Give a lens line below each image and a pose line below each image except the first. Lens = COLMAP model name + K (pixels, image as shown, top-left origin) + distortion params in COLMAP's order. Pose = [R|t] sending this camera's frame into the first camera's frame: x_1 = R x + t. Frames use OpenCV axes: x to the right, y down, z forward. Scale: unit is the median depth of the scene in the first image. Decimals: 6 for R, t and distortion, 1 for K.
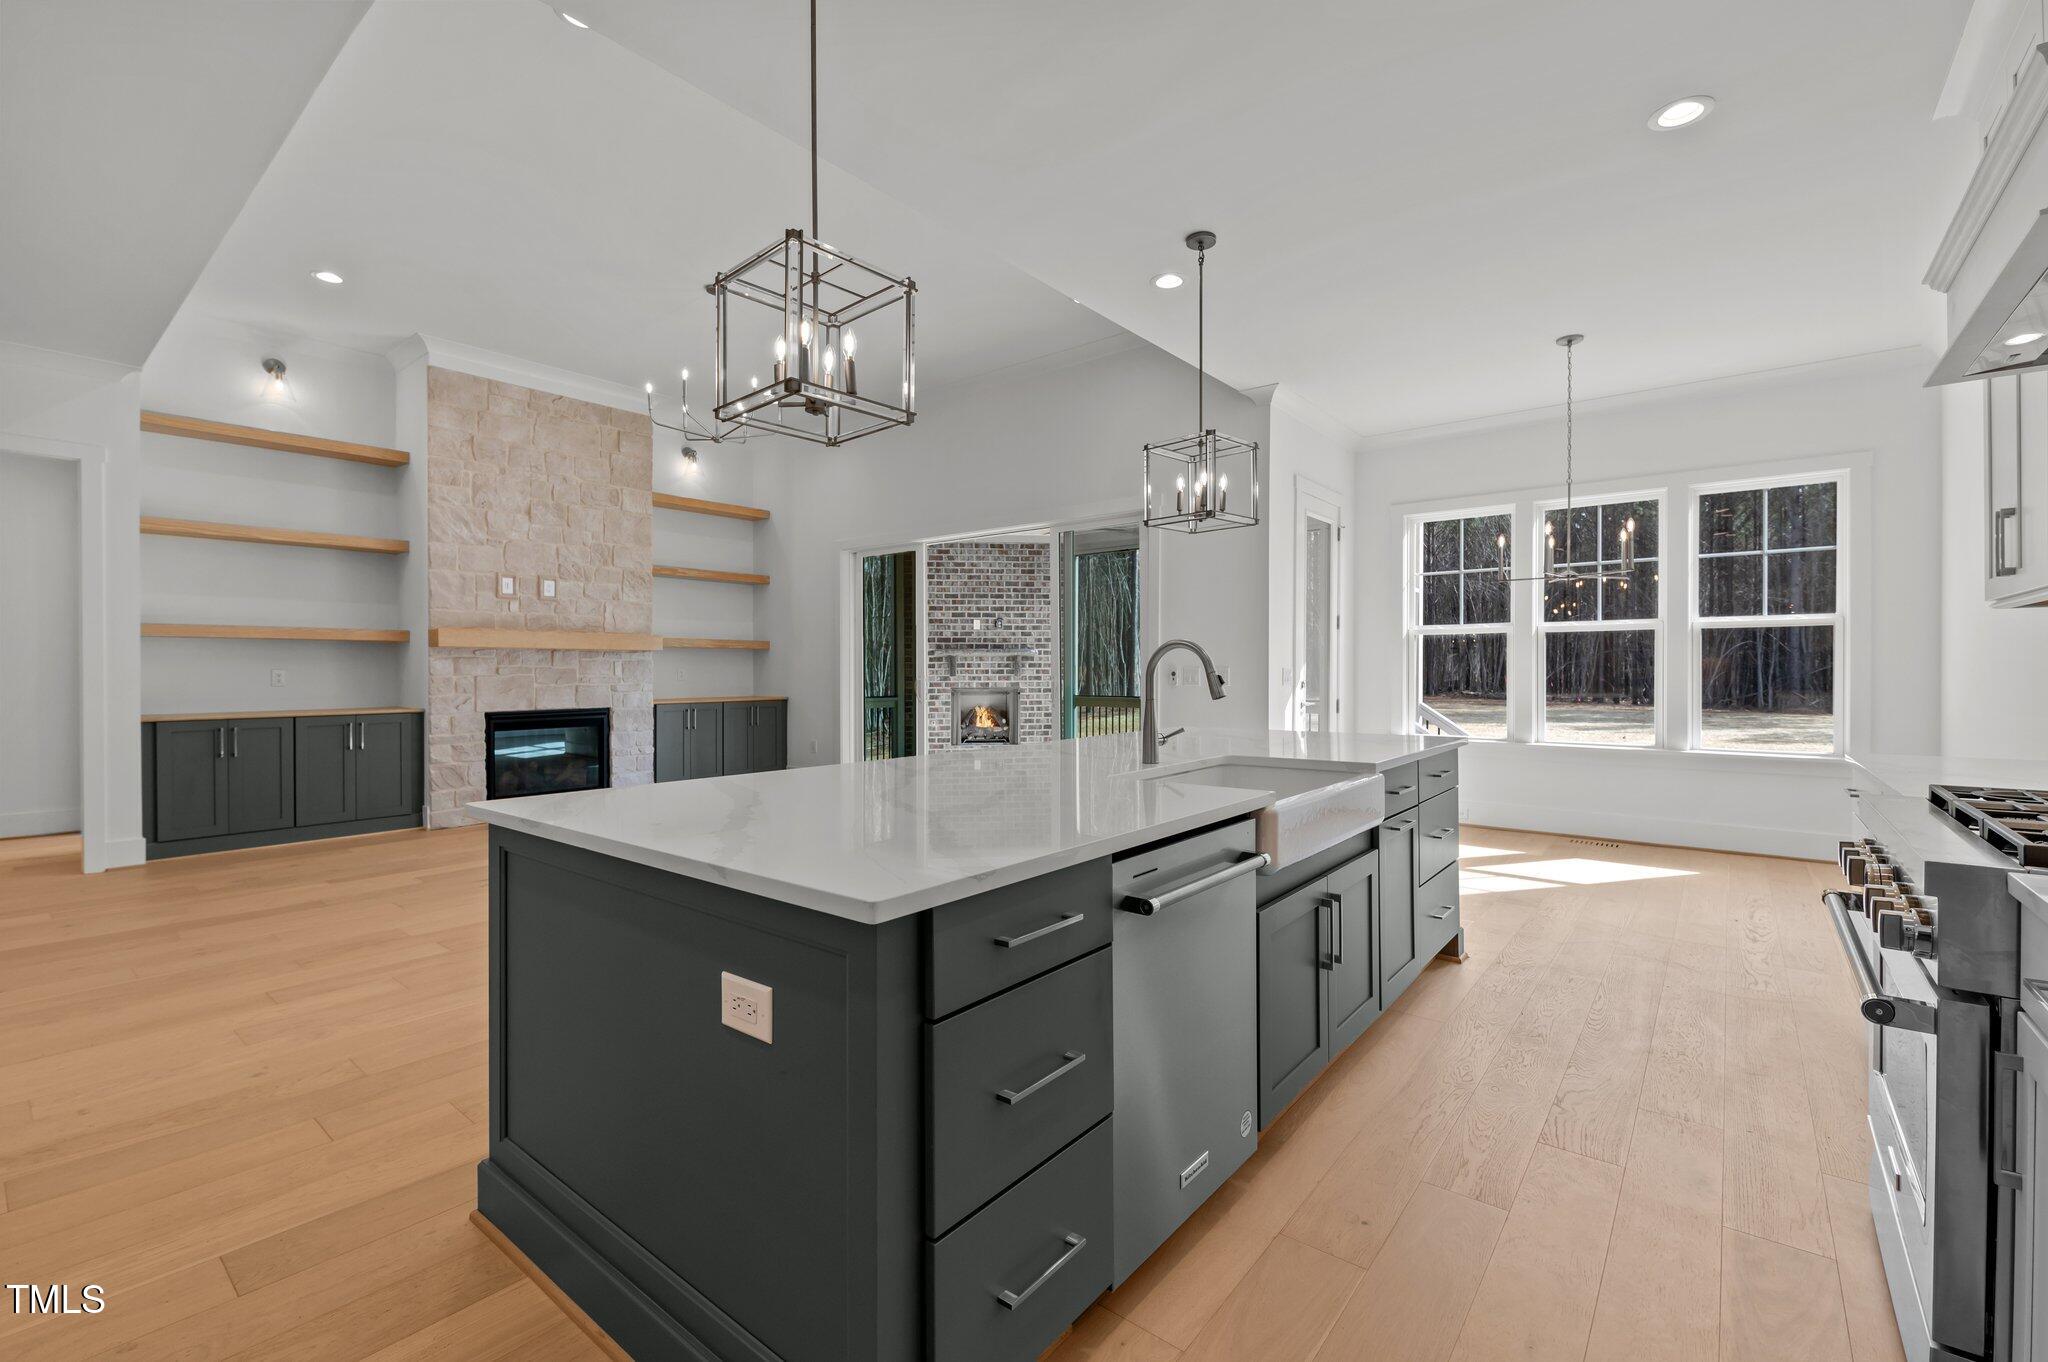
lens RADIAL K [[906.8, 0, 1033.7], [0, 906.8, 675.2], [0, 0, 1]] dist [0.009276, -0.006358]
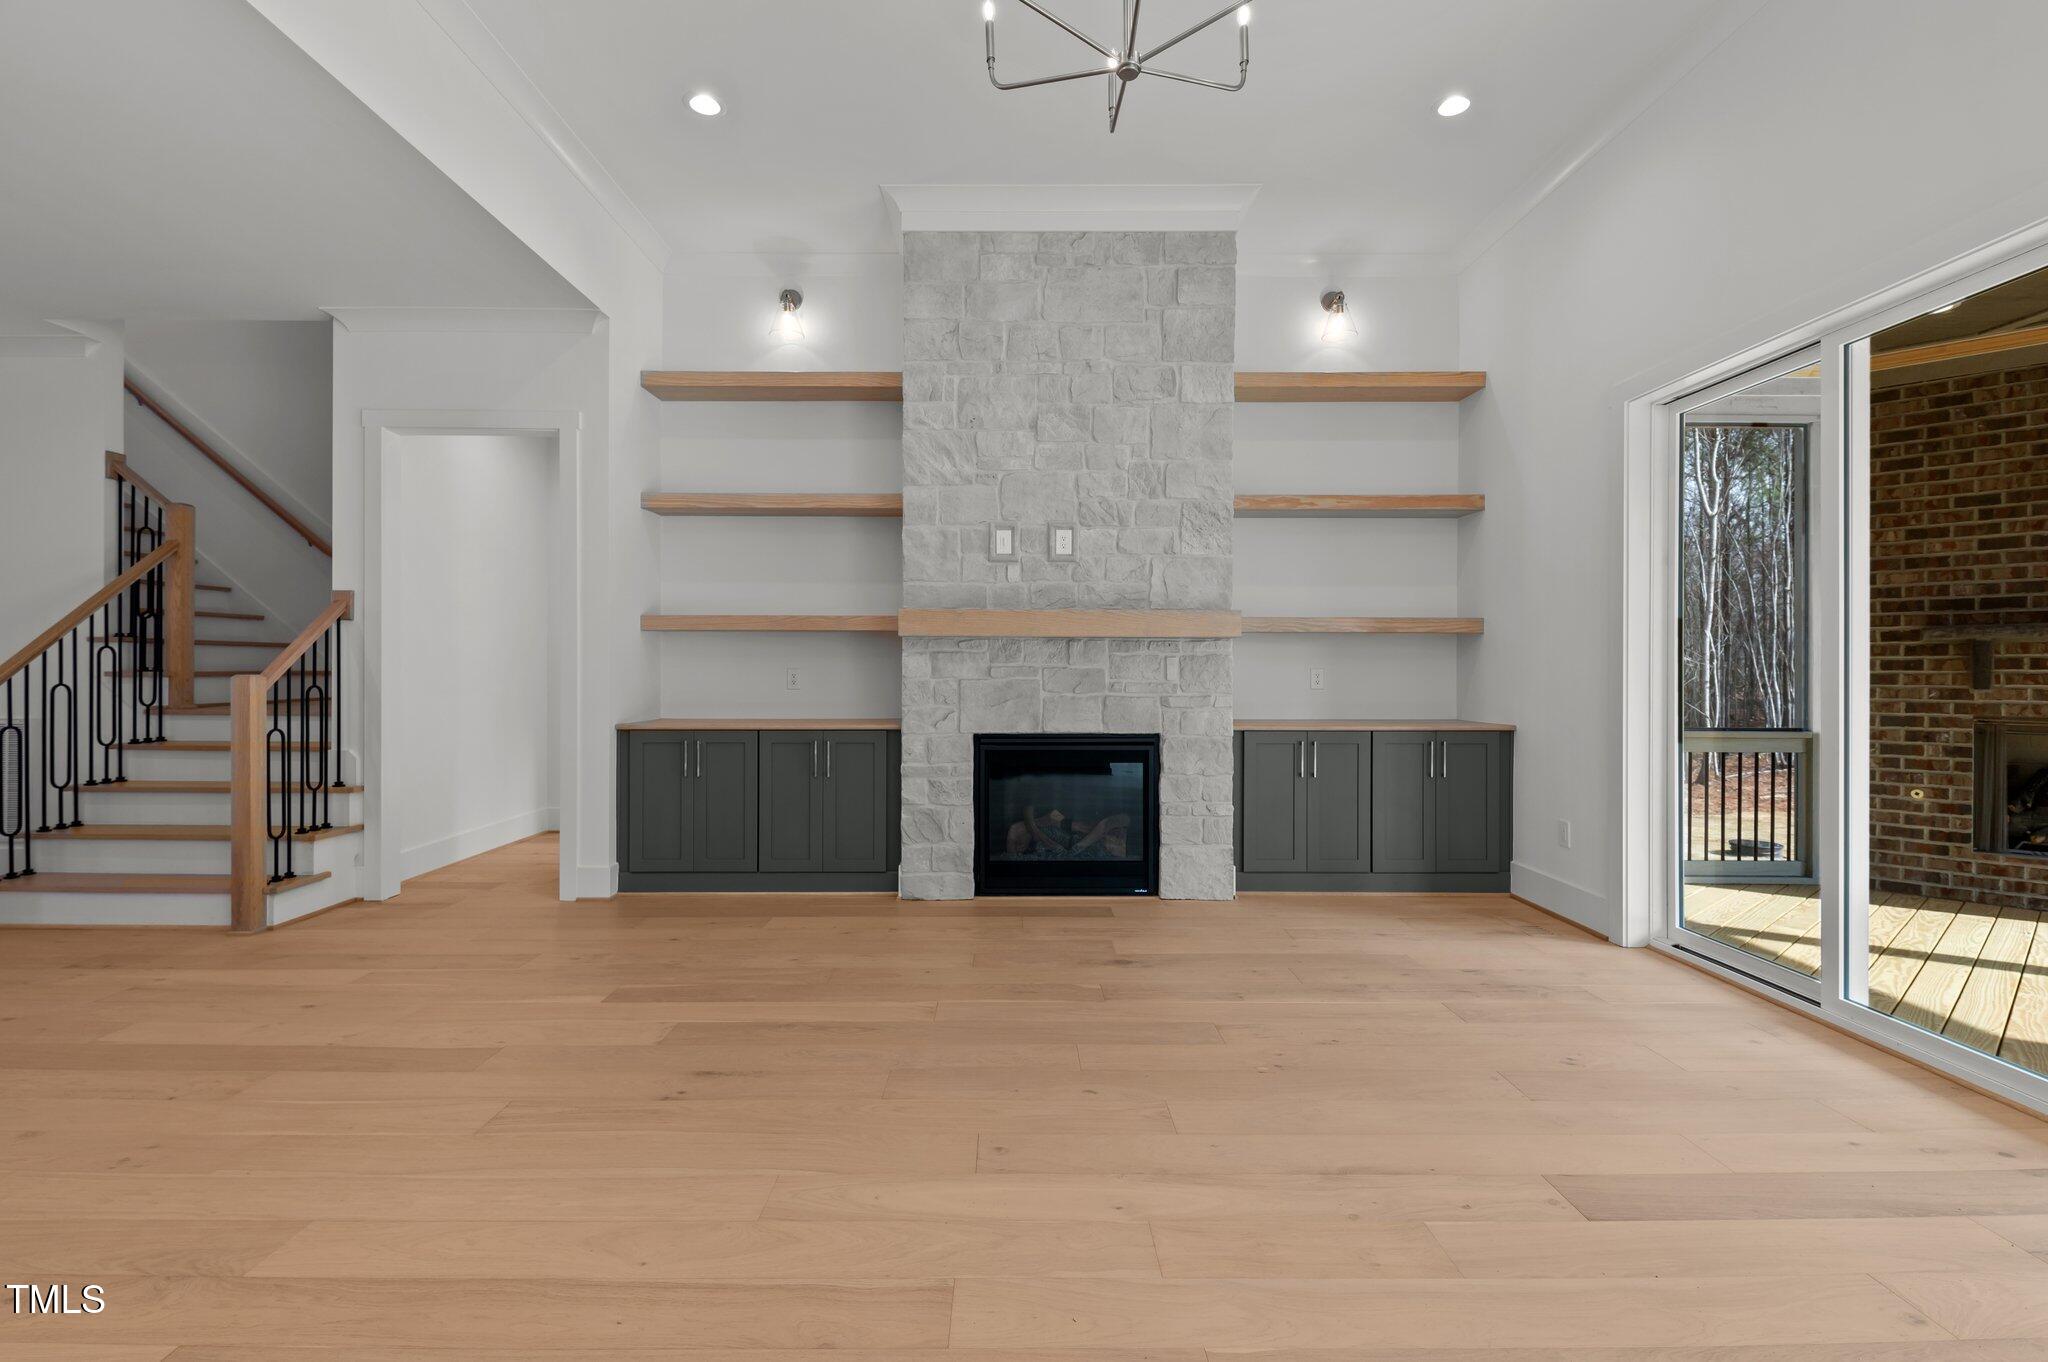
lens RADIAL K [[906.8, 0, 1001.5], [0, 906.8, 670.2], [0, 0, 1]] dist [0.009276, -0.006358]
pose [[0.625715, 0.004137, -0.780040, -0.071044], [-0.008377, 0.999964, -0.001416, -0.005127], [0.780006, 0.007421, 0.625727, 0.602124]]
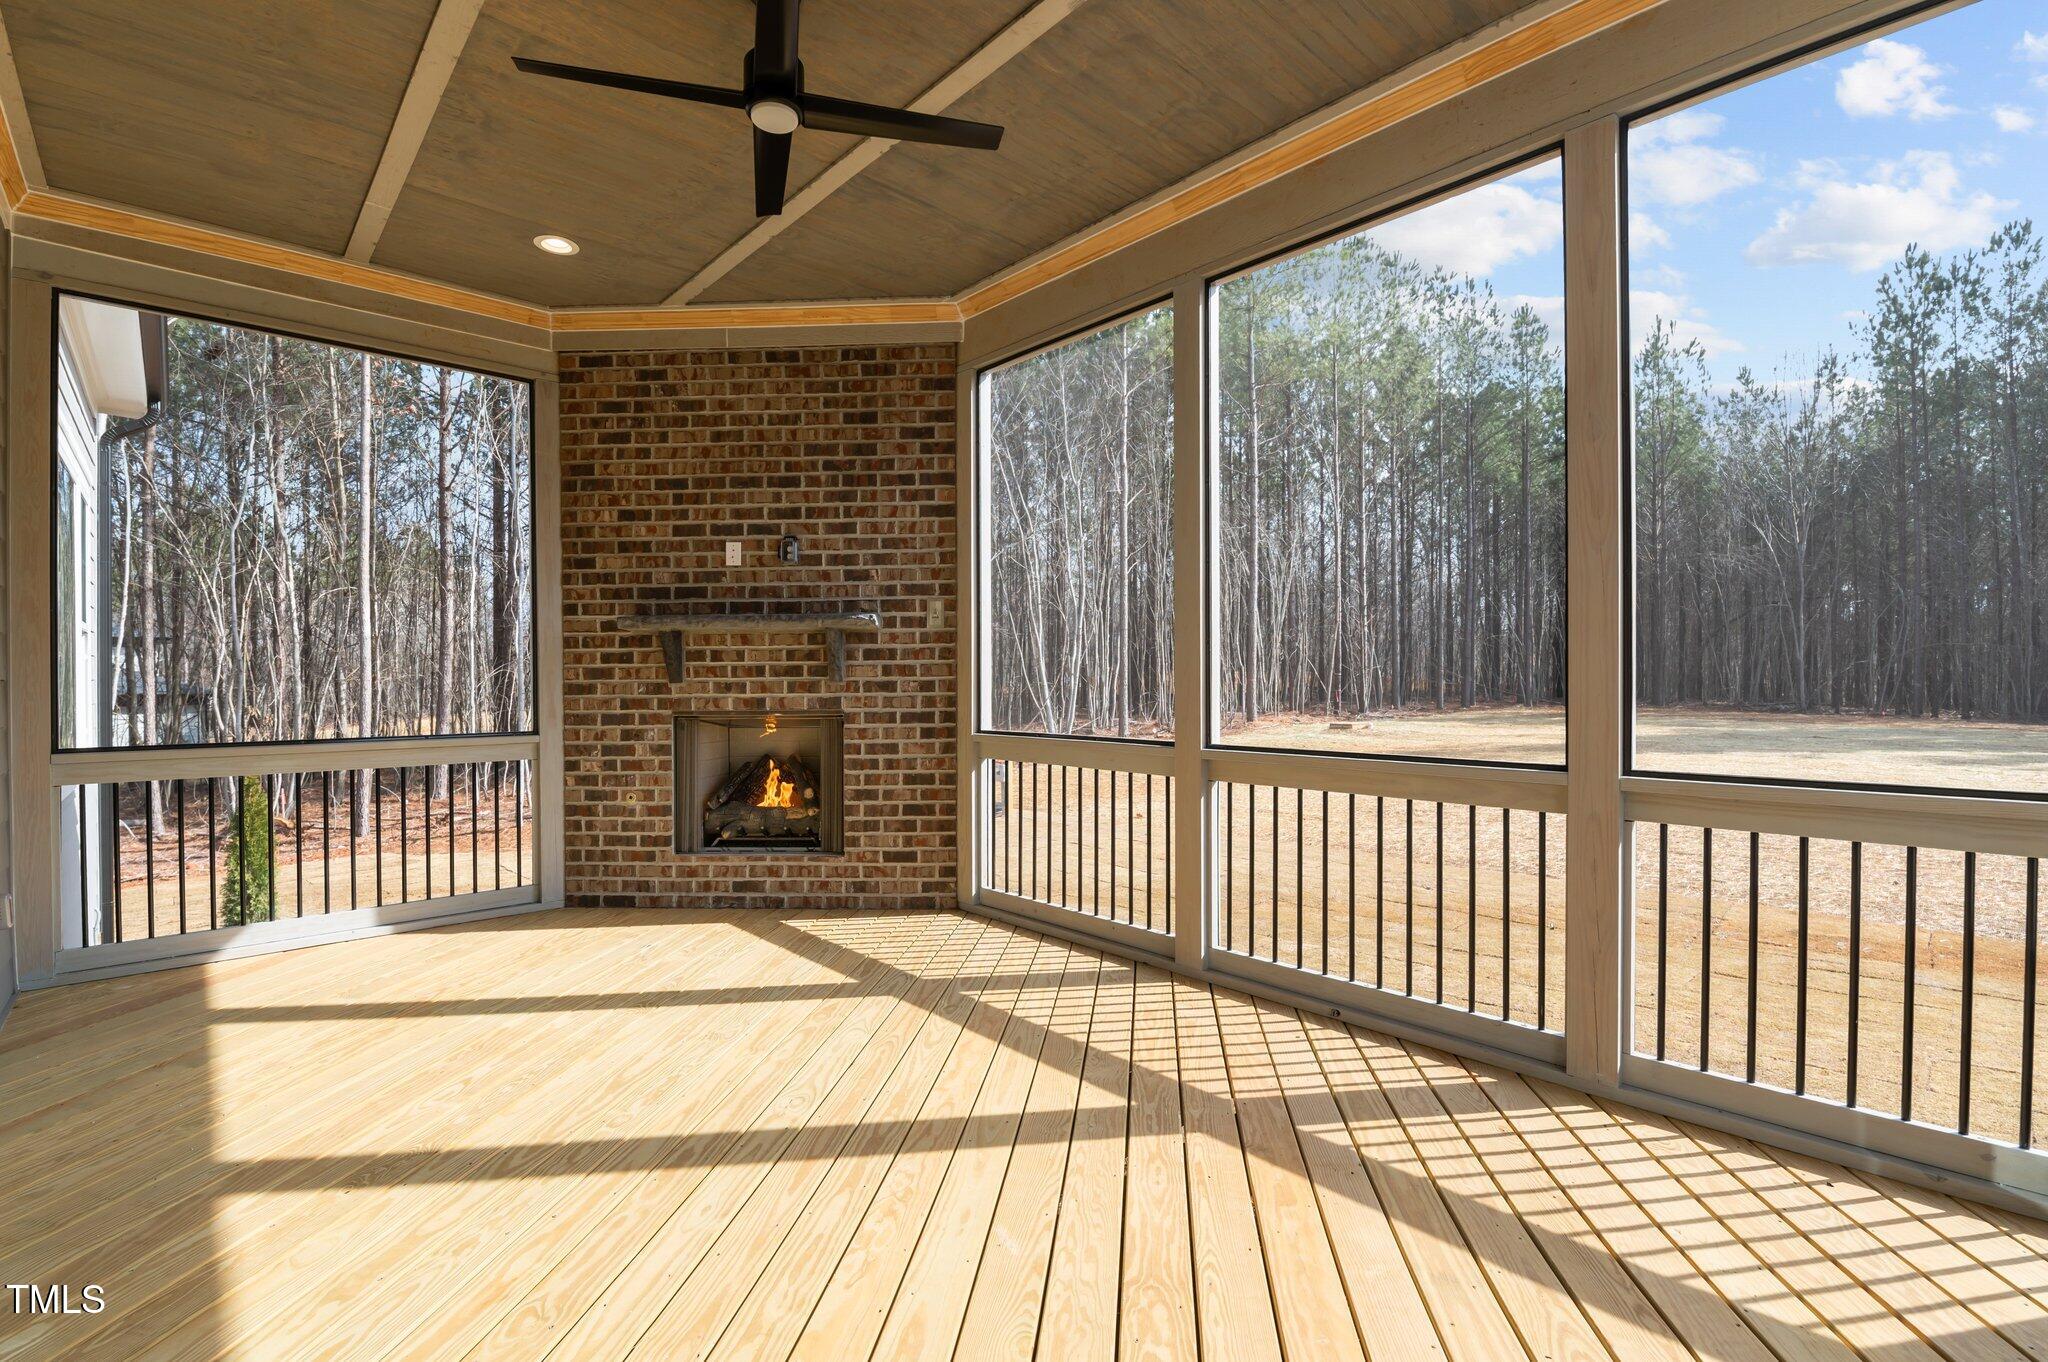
lens RADIAL K [[906.8, 0, 1020.8], [0, 906.8, 678.7], [0, 0, 1]] dist [0.009276, -0.006358]
pose [[0.986931, -0.005011, -0.161066, 0.204097], [0.004058, 0.999972, -0.006246, 0.004055], [0.161093, 0.005510, 0.986924, 1.002819]]
